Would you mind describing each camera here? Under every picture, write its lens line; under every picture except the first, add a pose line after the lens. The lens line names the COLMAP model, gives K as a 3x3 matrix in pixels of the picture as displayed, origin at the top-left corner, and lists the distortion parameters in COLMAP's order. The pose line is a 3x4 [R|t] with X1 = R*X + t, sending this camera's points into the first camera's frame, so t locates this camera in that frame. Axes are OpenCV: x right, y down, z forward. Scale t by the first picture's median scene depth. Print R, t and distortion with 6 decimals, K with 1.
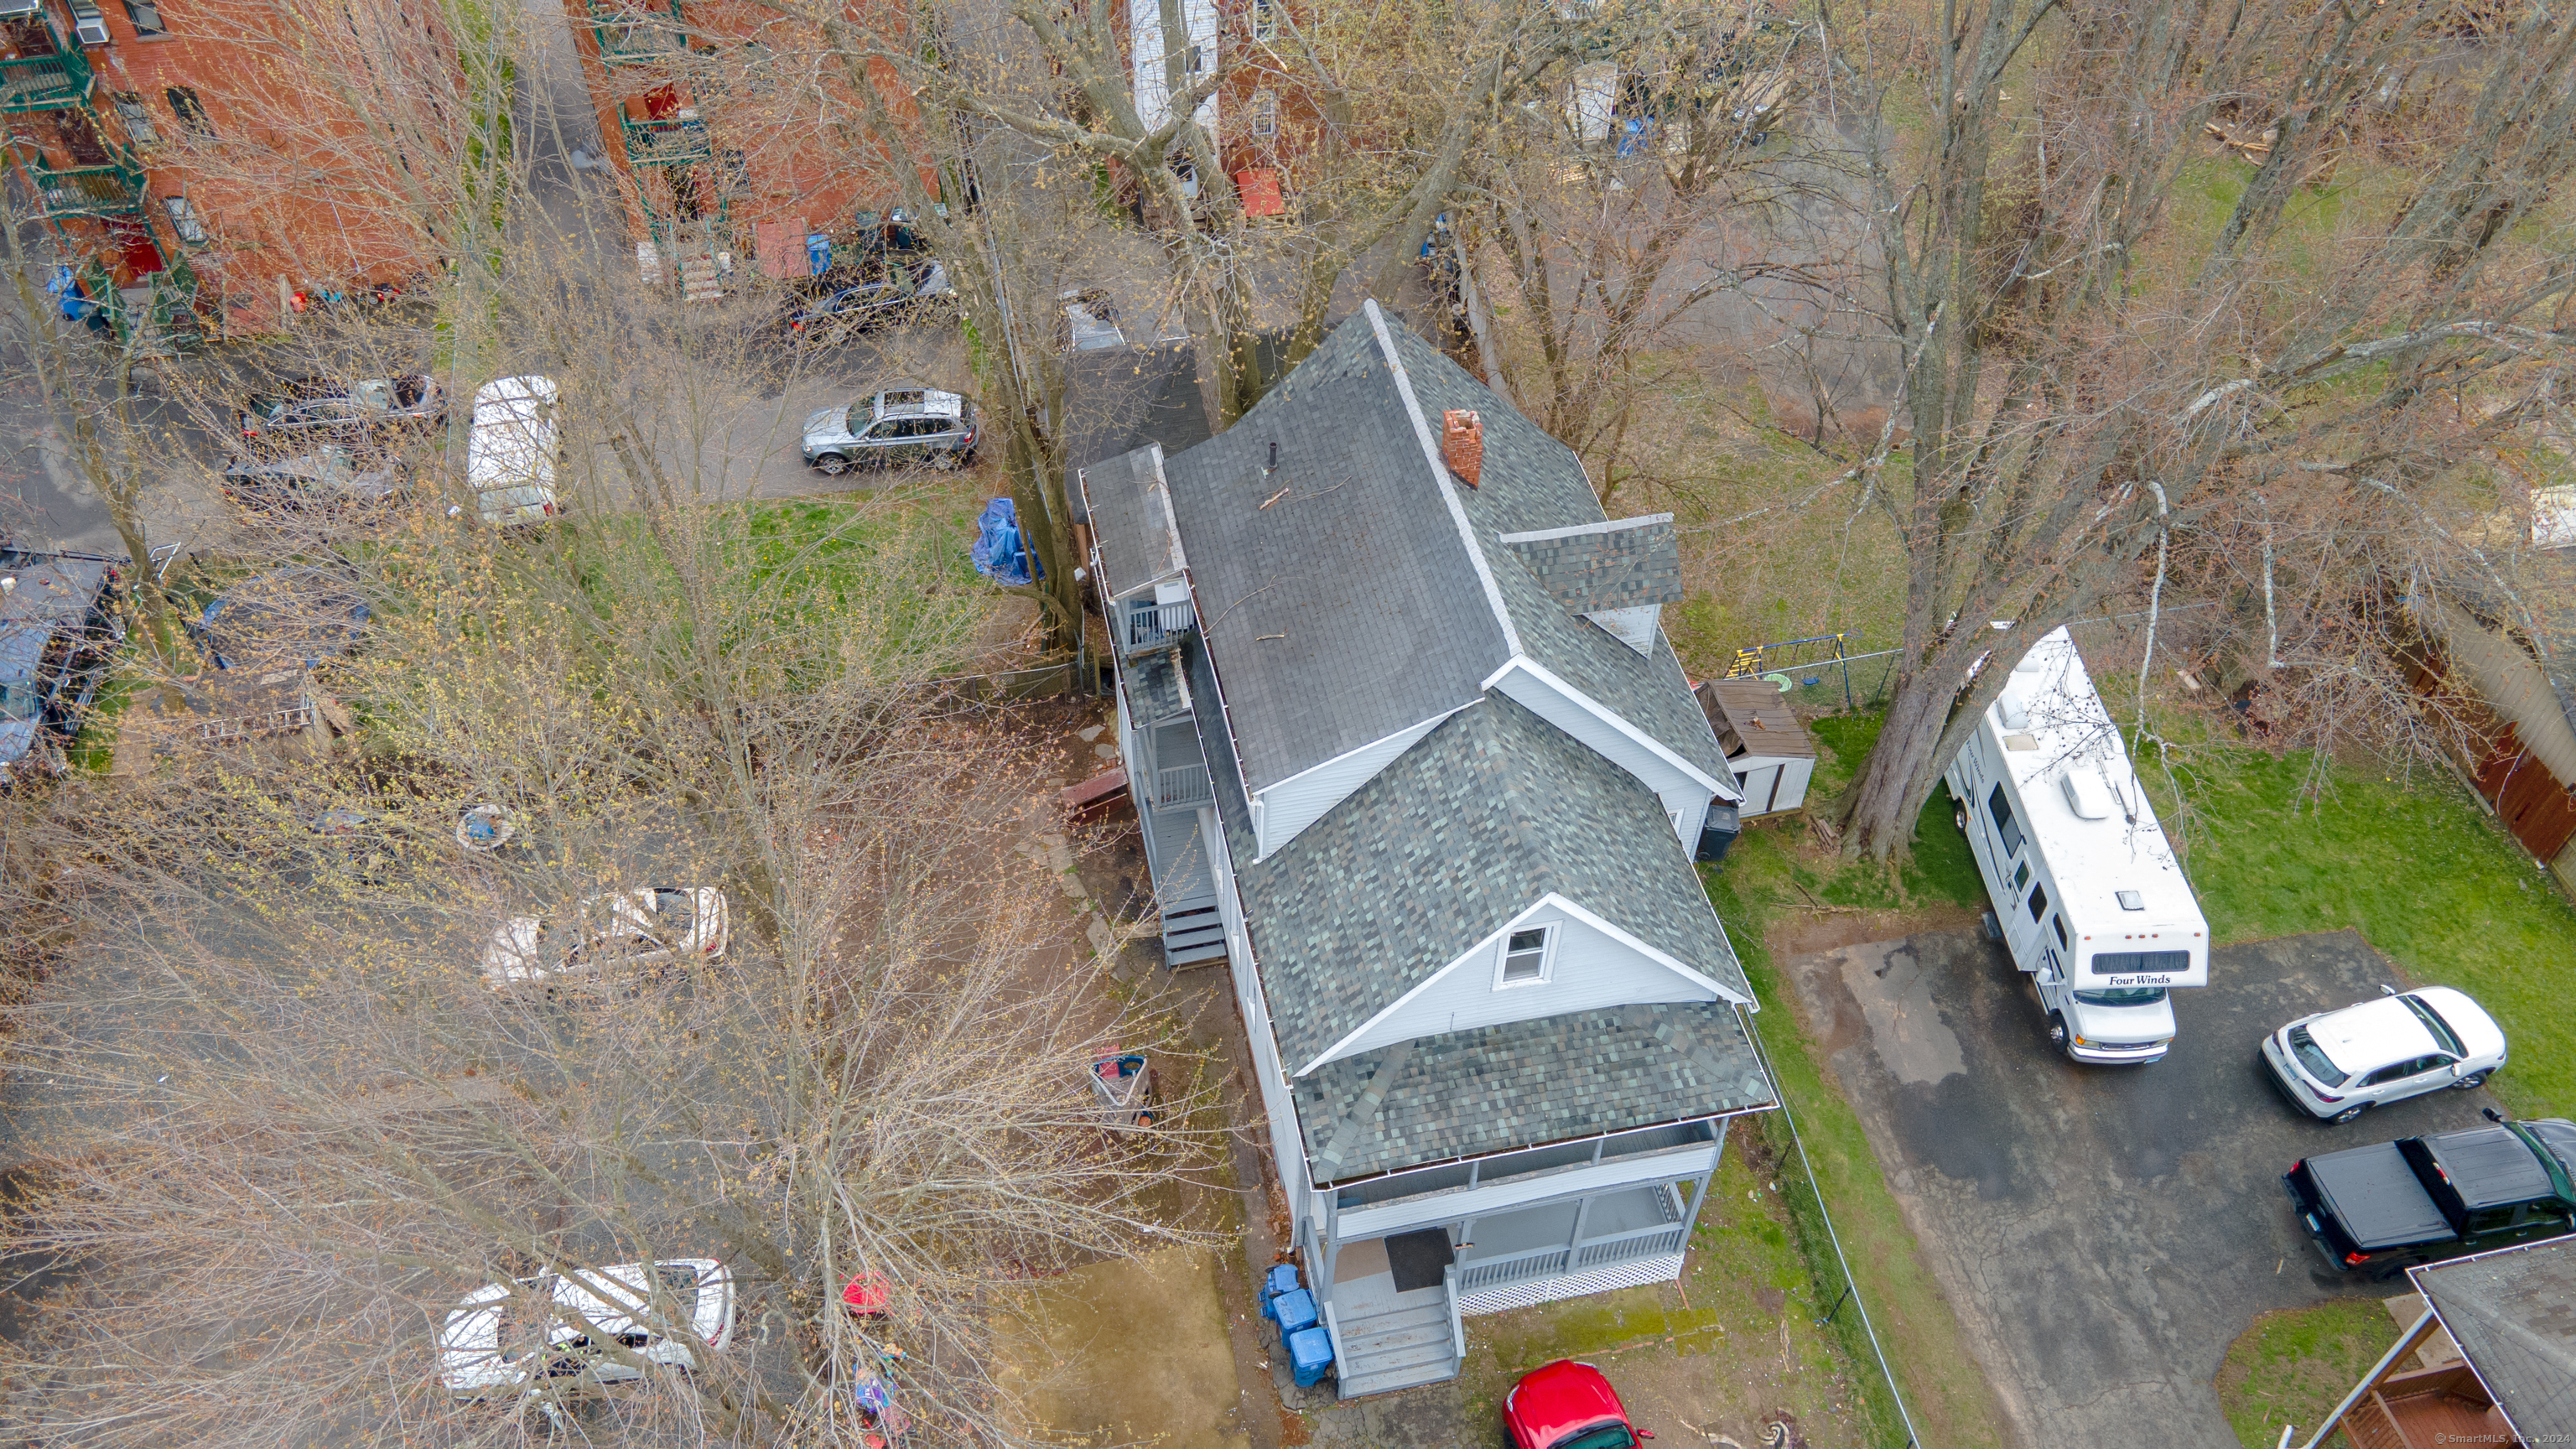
lens RADIAL K [[1886.9, 0, 1271.9], [0, 1886.9, 730.9], [0, 0, 1]] dist [0.005066, 0.063122]
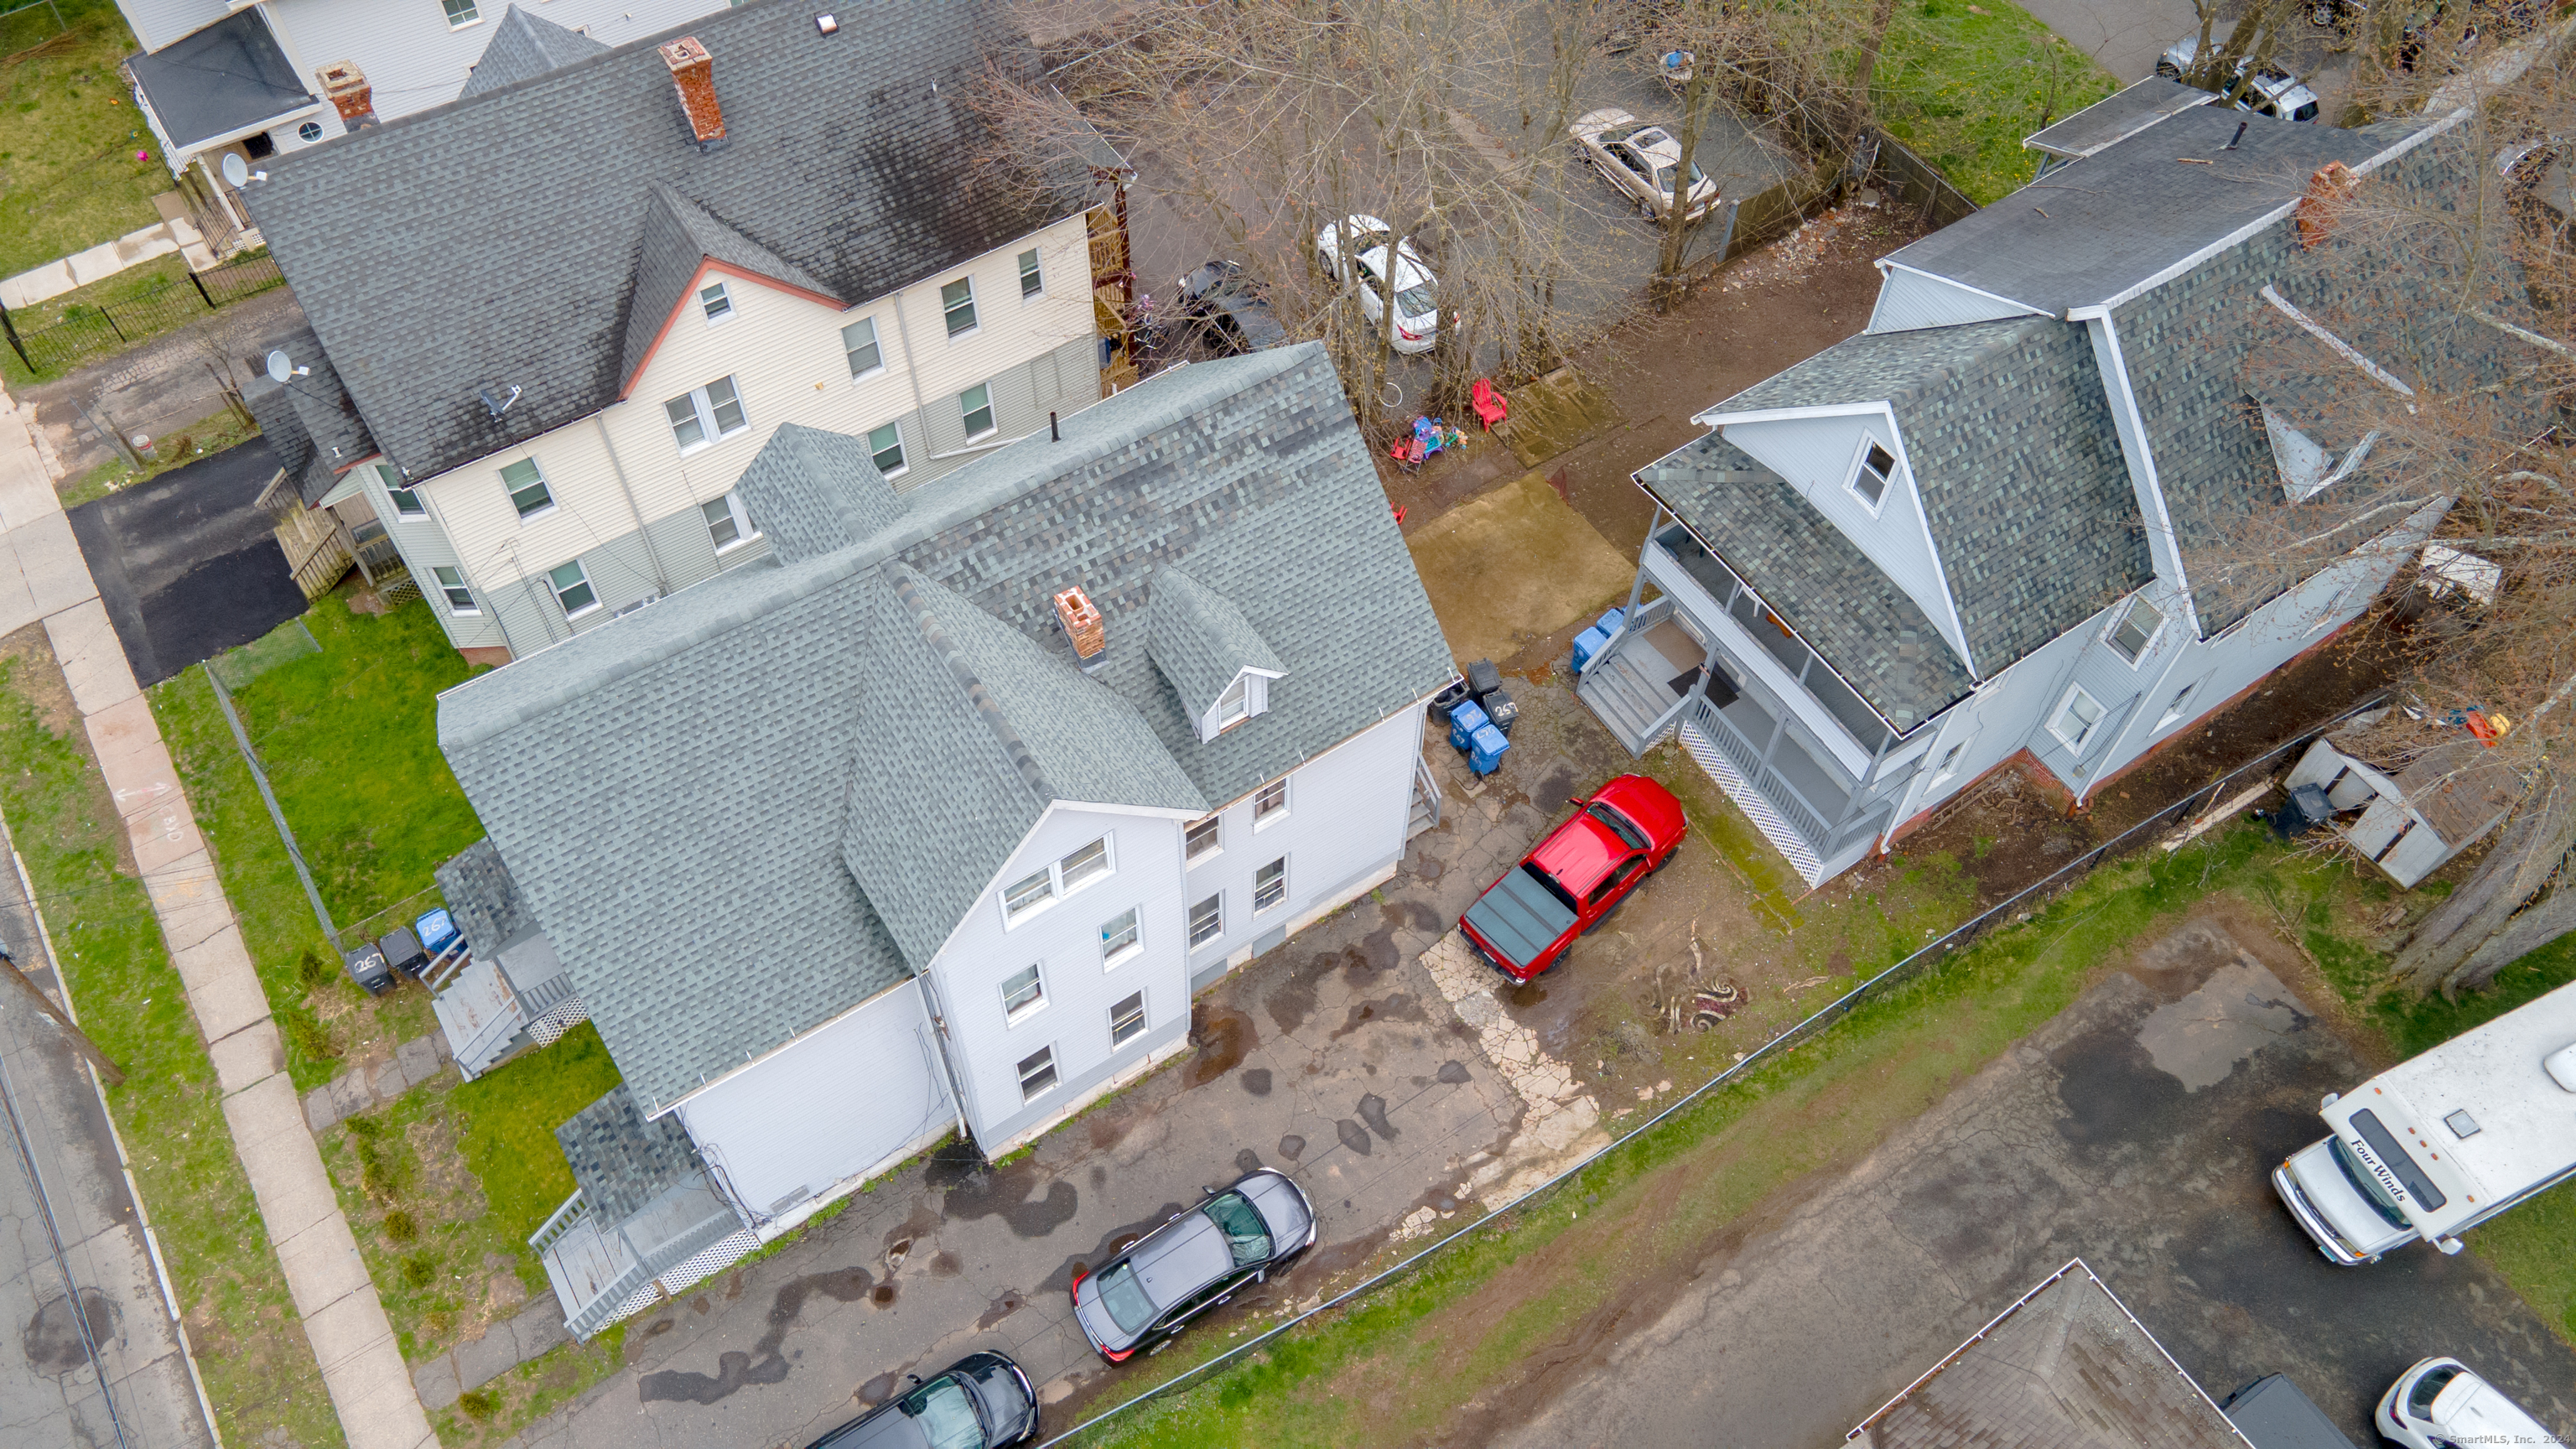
lens RADIAL K [[1886.9, 0, 1278.9], [0, 1886.9, 727.4], [0, 0, 1]] dist [0.005066, 0.063122]
pose [[0.367092, 0.763738, -0.530988, 0.618206], [-0.686066, 0.607783, 0.399892, -0.001931], [0.628138, 0.217496, 0.747086, -0.065869]]
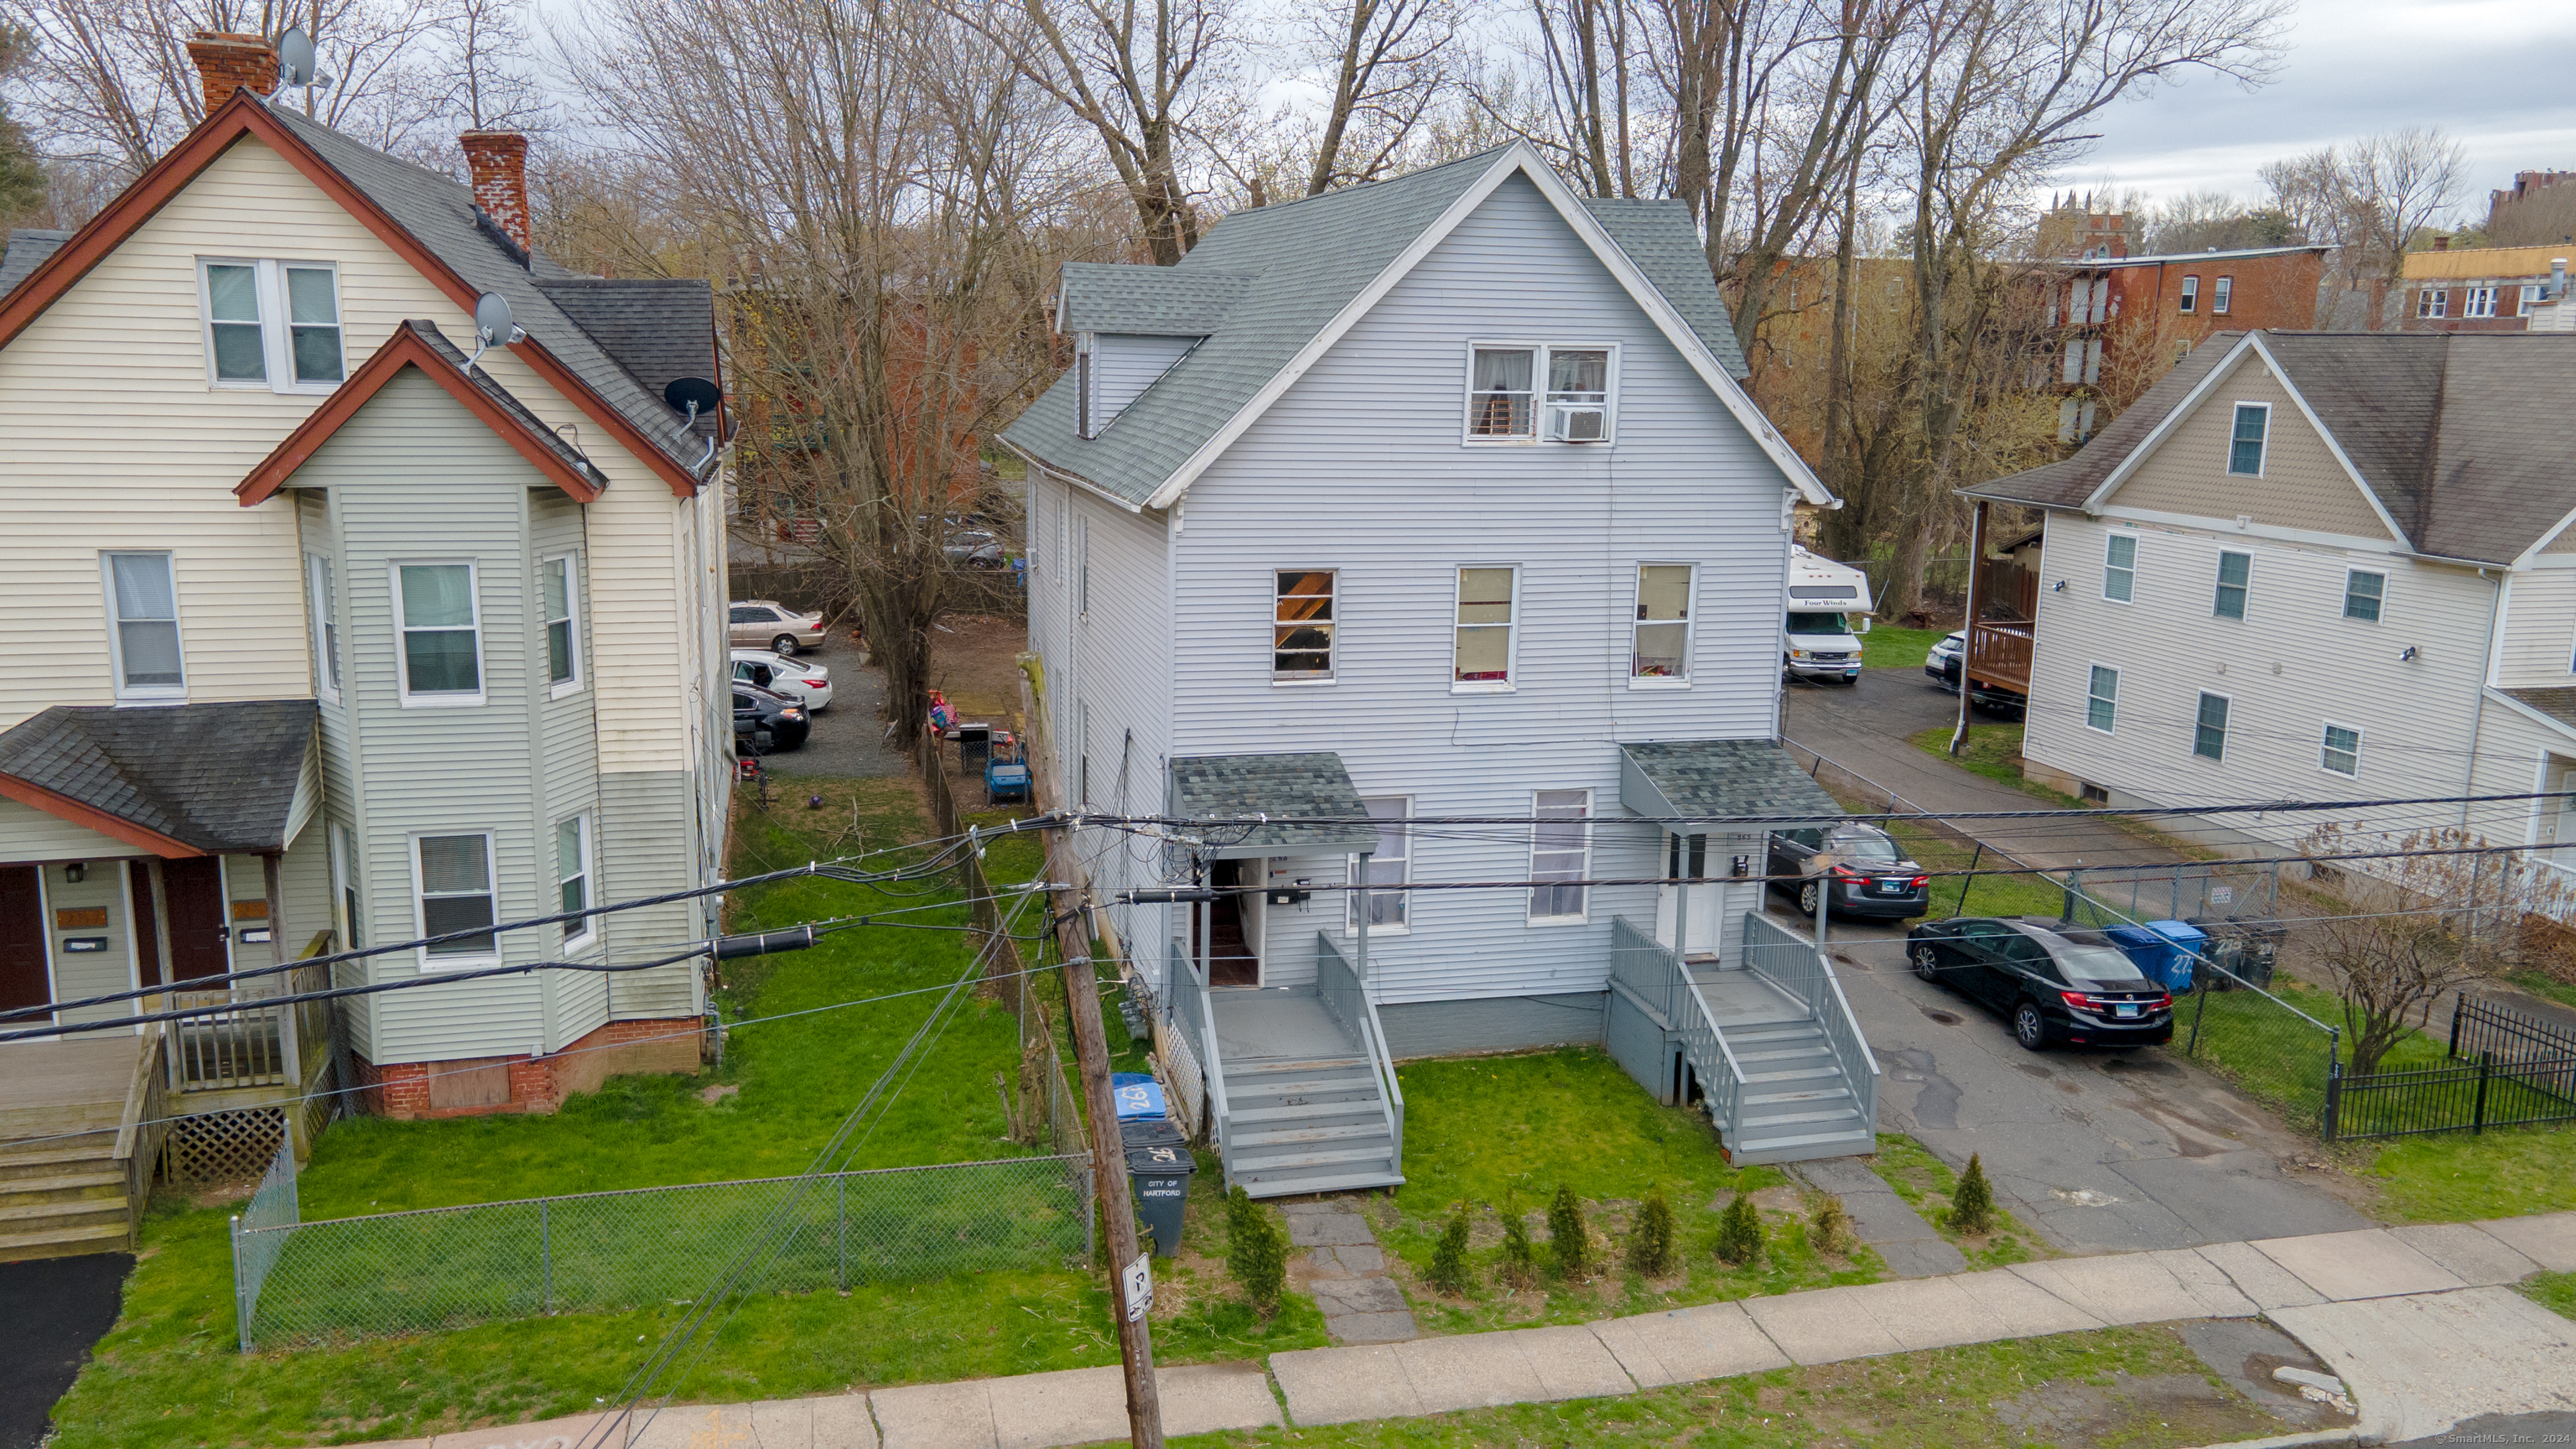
lens RADIAL K [[1886.9, 0, 1274.5], [0, 1886.9, 722.6], [0, 0, 1]] dist [0.005066, 0.063122]
pose [[0.999128, 0.001020, 0.041733, -0.019022], [0.023216, 0.817266, -0.575793, 1.071831], [-0.034694, 0.576260, 0.816530, -0.108818]]
